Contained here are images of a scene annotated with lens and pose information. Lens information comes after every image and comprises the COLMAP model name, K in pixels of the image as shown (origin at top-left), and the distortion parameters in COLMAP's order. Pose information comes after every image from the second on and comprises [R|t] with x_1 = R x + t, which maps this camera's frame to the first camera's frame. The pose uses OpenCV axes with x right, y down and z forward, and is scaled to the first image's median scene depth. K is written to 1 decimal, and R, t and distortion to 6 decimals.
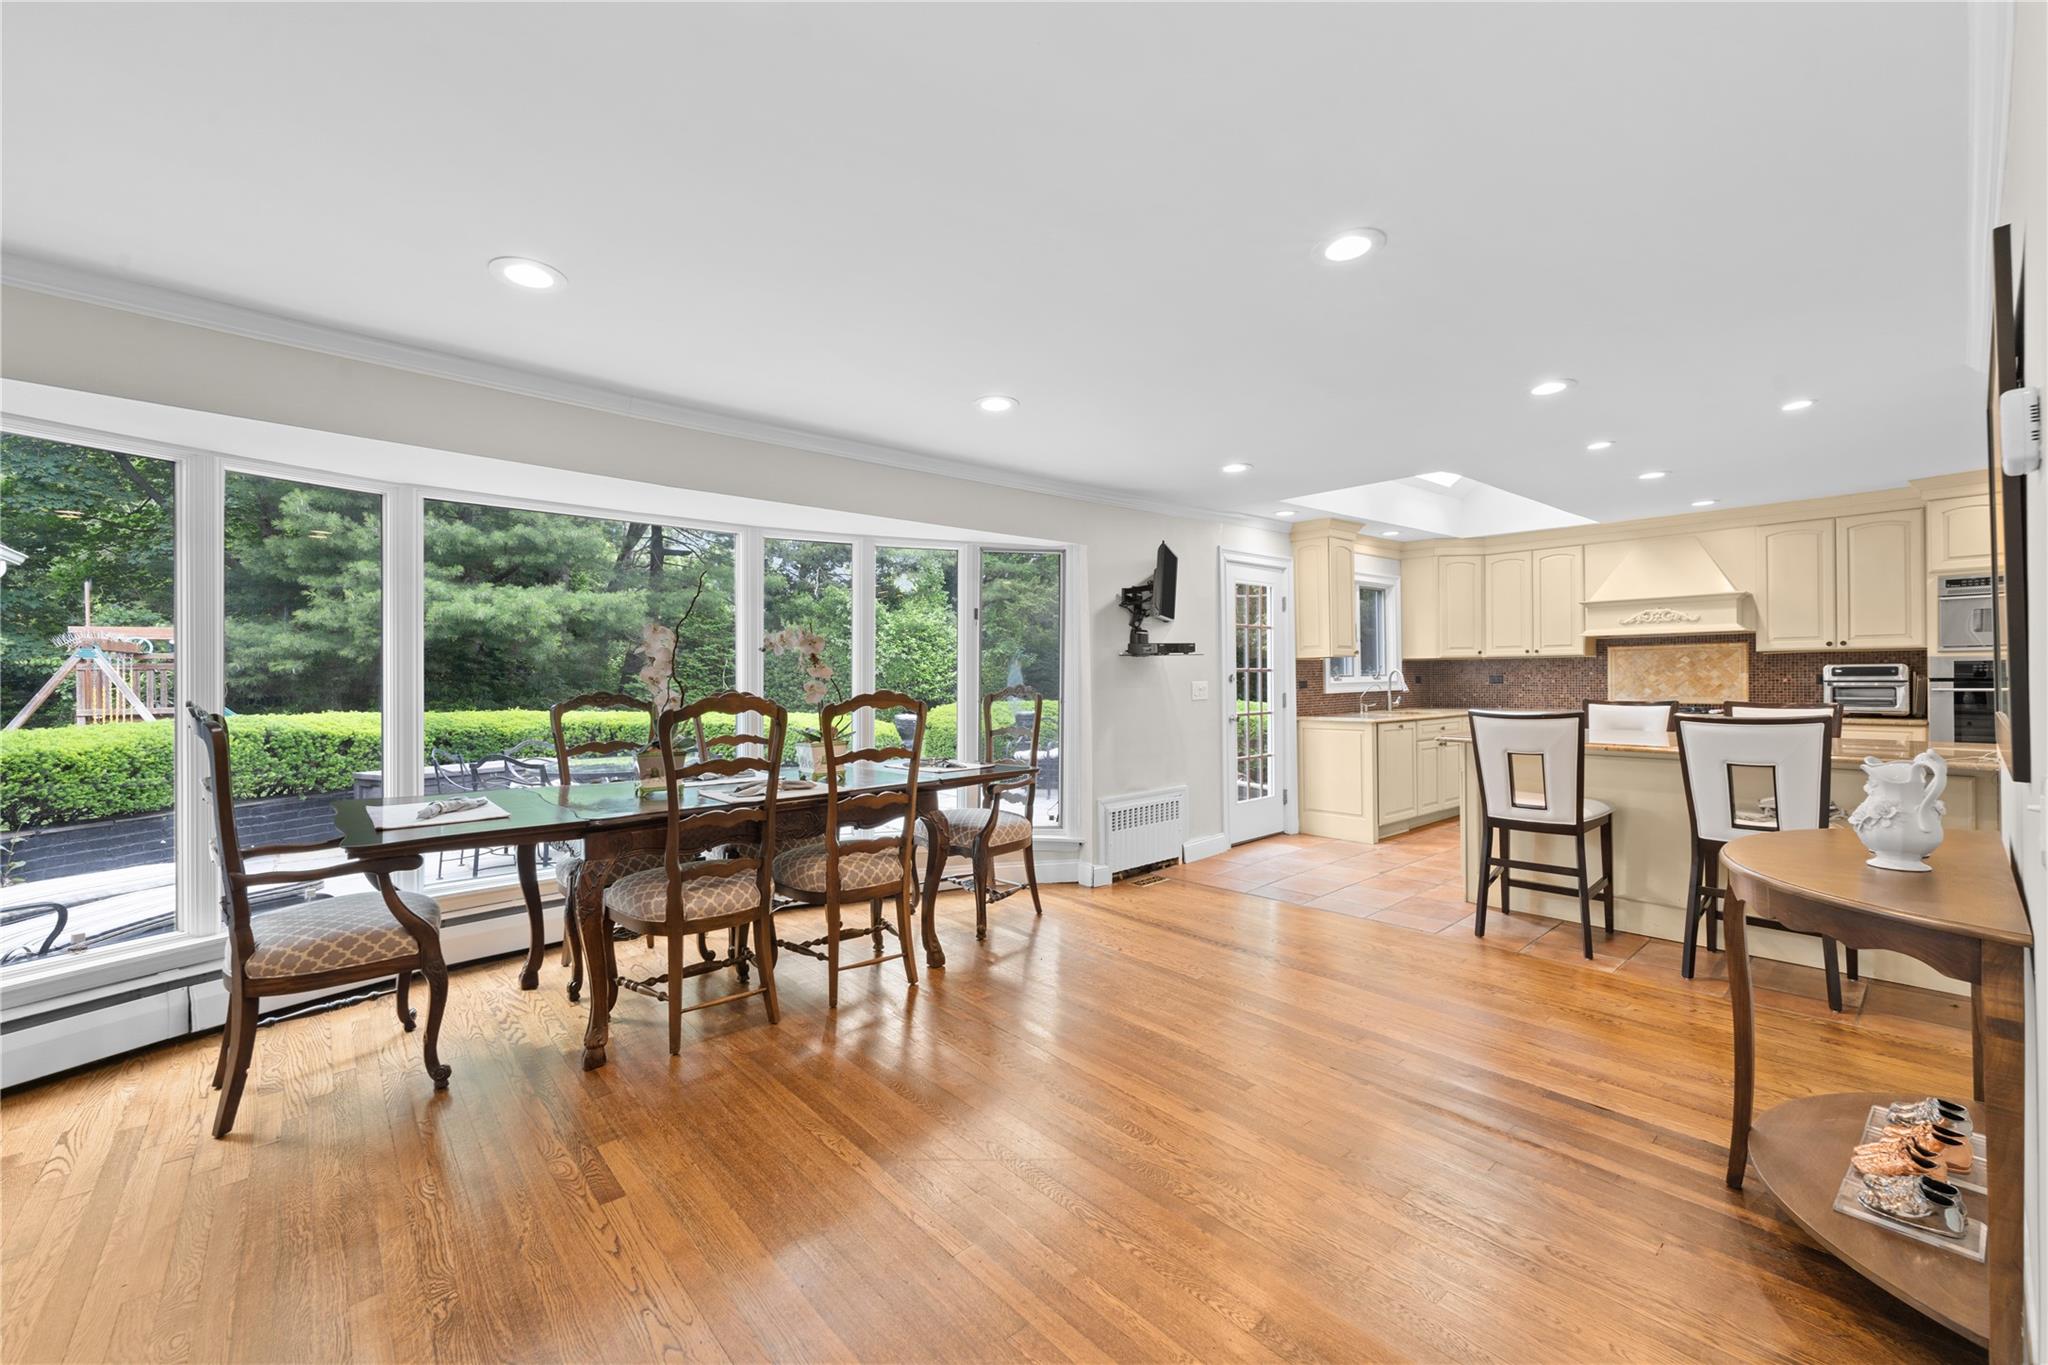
lens RADIAL K [[823.1, 0, 1023.7], [0, 823.1, 672.0], [0, 0, 1]] dist [-0.001284, -0.000091]
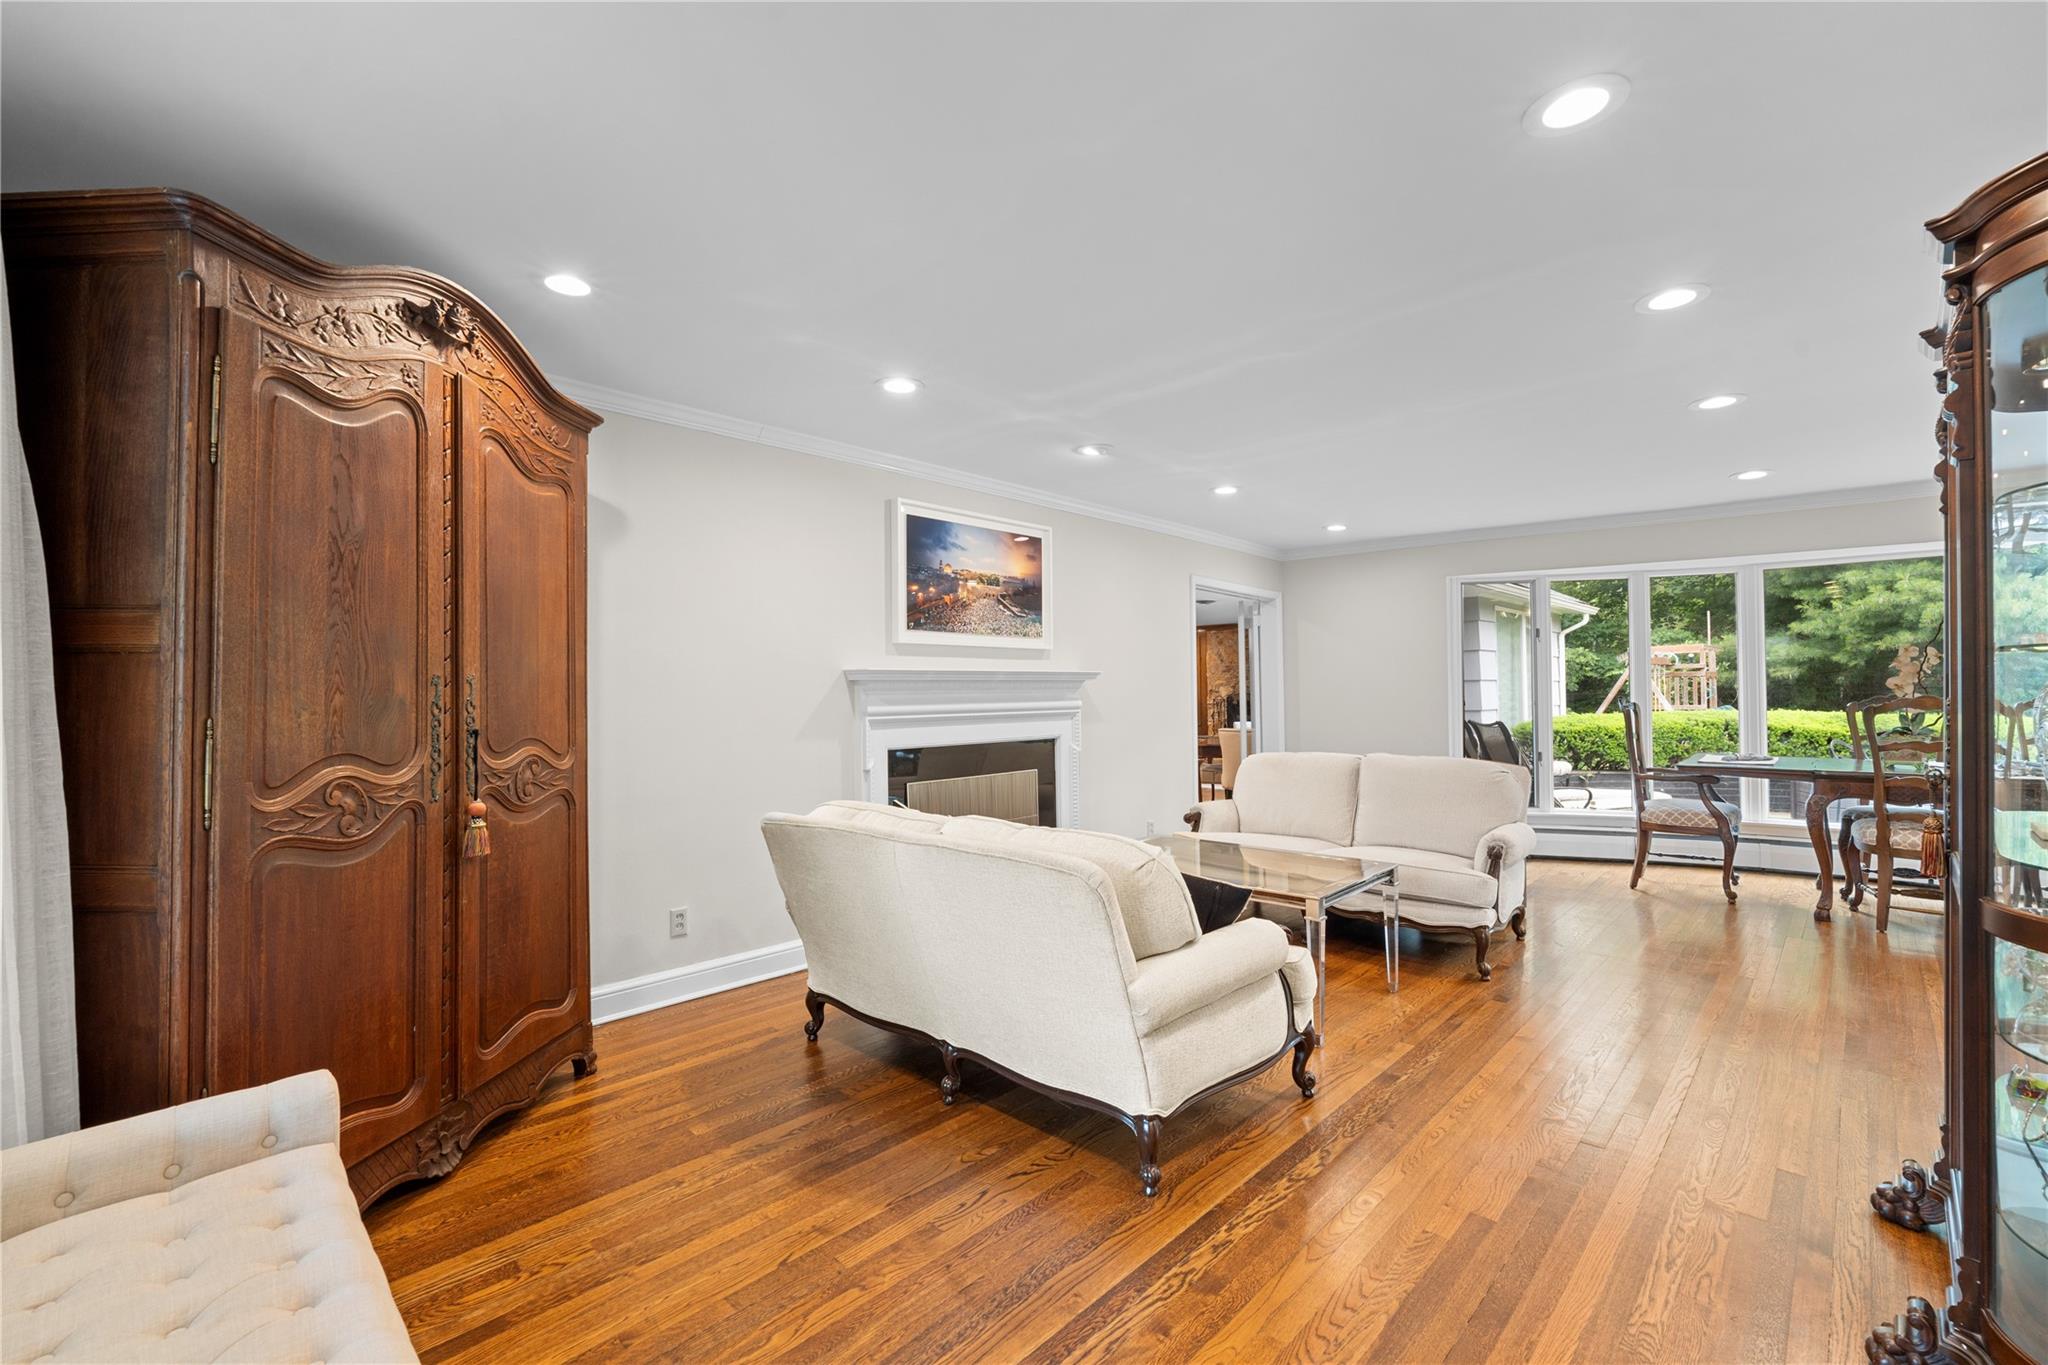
lens RADIAL K [[823.1, 0, 1034.0], [0, 823.1, 682.7], [0, 0, 1]] dist [-0.001284, -0.000091]
pose [[0.066631, -0.002846, -0.997774, 0.178212], [0.012358, 0.999922, -0.002026, -0.002608], [0.997701, -0.012195, 0.066661, -0.119664]]
